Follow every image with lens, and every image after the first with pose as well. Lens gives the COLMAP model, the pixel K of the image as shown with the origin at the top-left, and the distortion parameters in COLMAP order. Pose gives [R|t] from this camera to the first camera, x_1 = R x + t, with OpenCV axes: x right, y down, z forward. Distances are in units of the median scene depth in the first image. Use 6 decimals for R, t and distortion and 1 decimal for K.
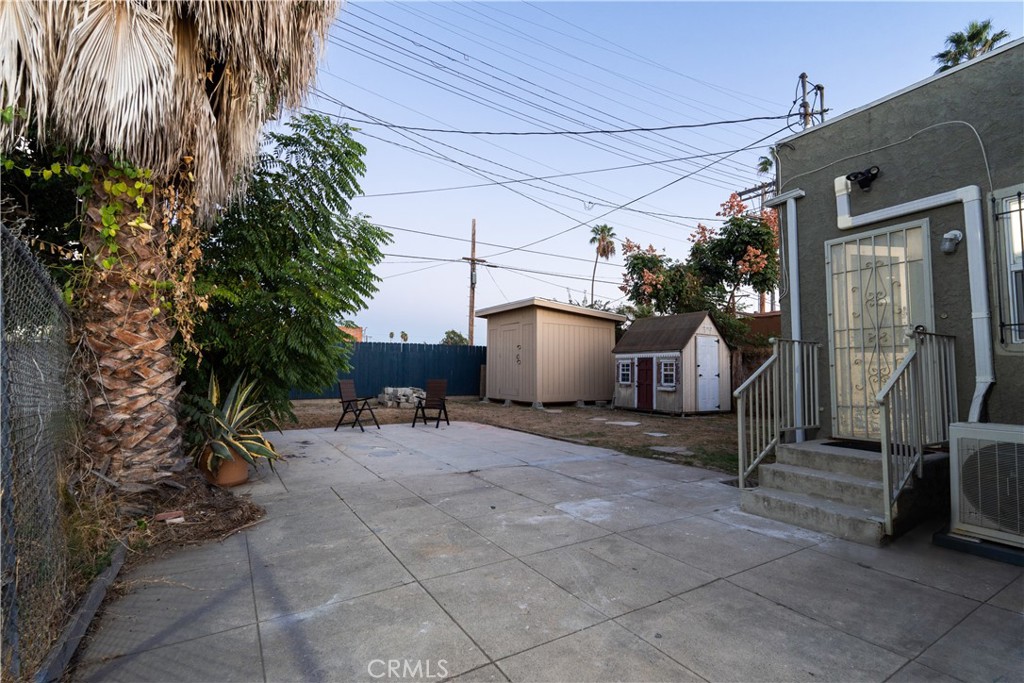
lens RADIAL K [[456.0, 0, 510.5], [0, 456.0, 343.5], [0, 0, 1]] dist [-0.008037, 0.000357]
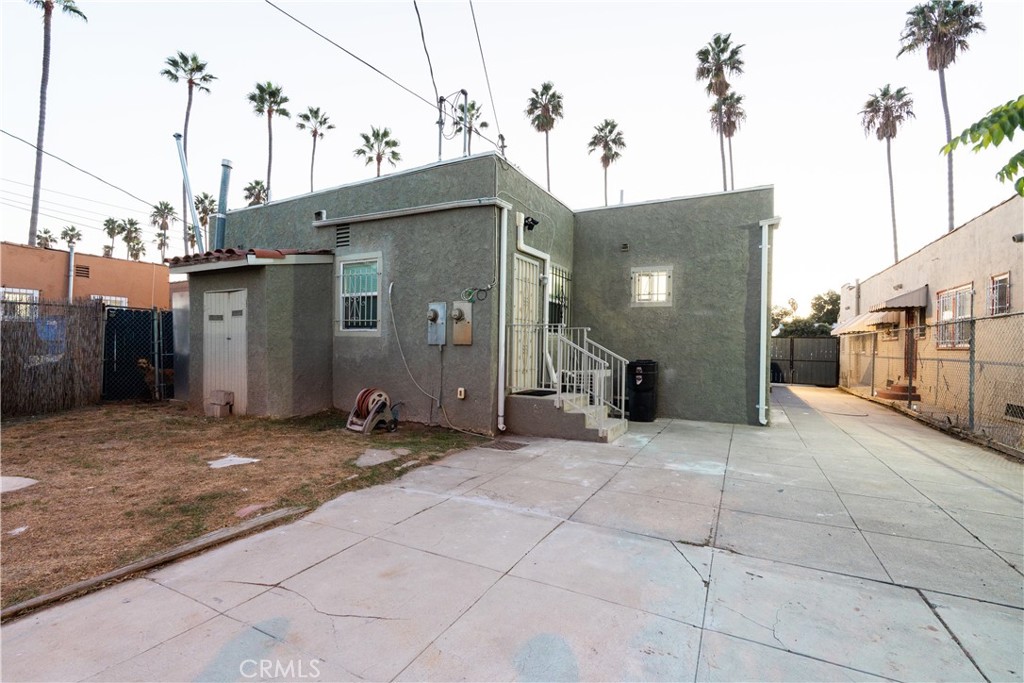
lens RADIAL K [[456.0, 0, 509.9], [0, 456.0, 344.2], [0, 0, 1]] dist [-0.008037, 0.000357]
pose [[-0.518976, -0.002847, 0.854784, -0.584317], [-0.074931, 0.996296, -0.042176, 0.135824], [-0.851498, -0.085938, -0.517267, 2.081226]]
